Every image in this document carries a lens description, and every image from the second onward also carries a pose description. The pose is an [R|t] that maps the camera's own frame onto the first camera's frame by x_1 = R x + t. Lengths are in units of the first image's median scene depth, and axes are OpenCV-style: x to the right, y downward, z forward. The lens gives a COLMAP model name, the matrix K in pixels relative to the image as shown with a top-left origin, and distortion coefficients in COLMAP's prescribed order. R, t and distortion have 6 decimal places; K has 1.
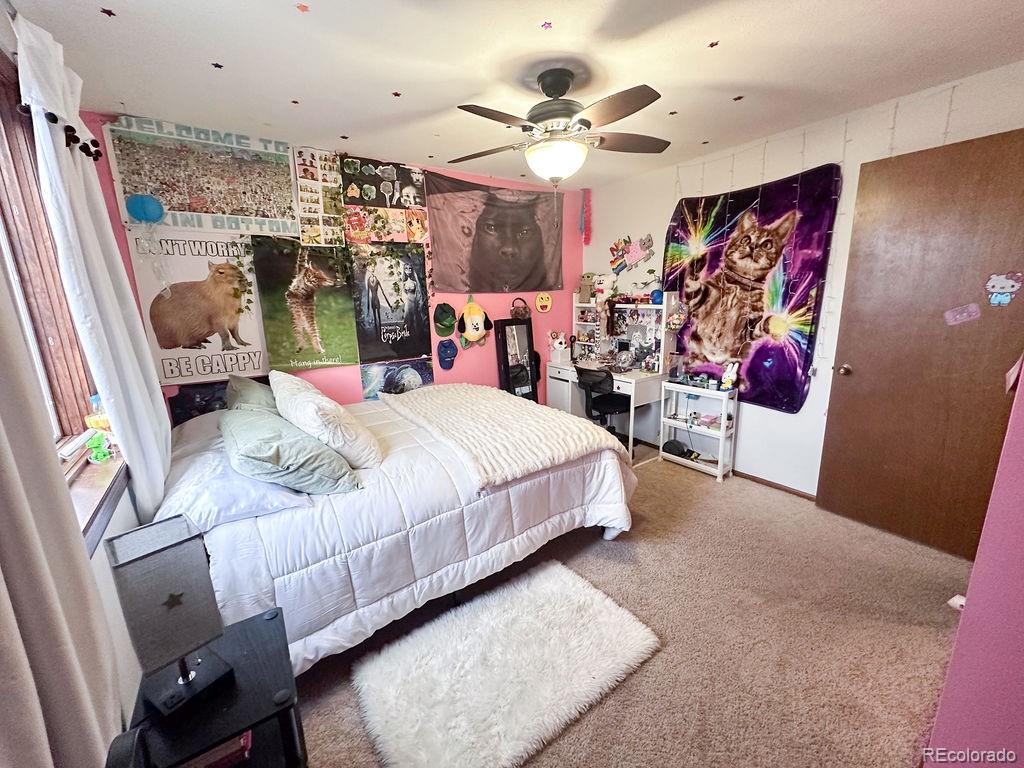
lens RADIAL K [[406.1, 0, 512.0], [0, 406.1, 384.0], [0, 0, 1]] dist [-0.010461, 0.000506]
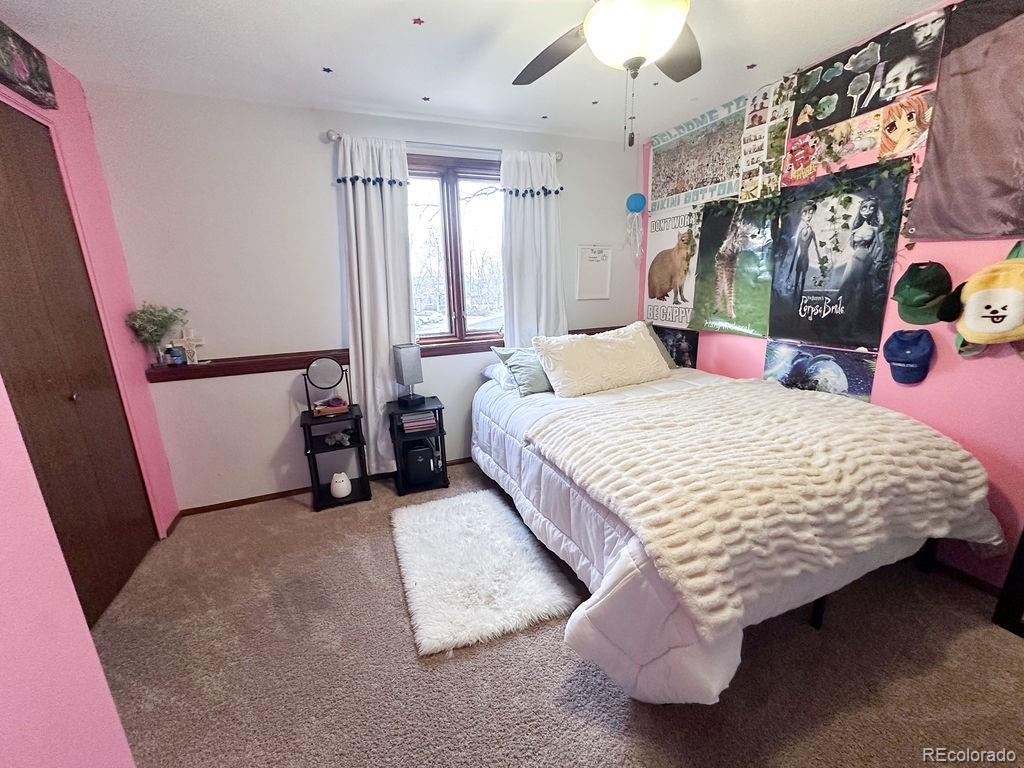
lens RADIAL K [[406.1, 0, 512.0], [0, 406.1, 384.0], [0, 0, 1]] dist [-0.010461, 0.000506]
pose [[-0.233217, 0.268656, -0.934577, 0.576106], [-0.169845, 0.935052, 0.311176, -0.138461], [0.957477, 0.231304, -0.172440, 0.697185]]
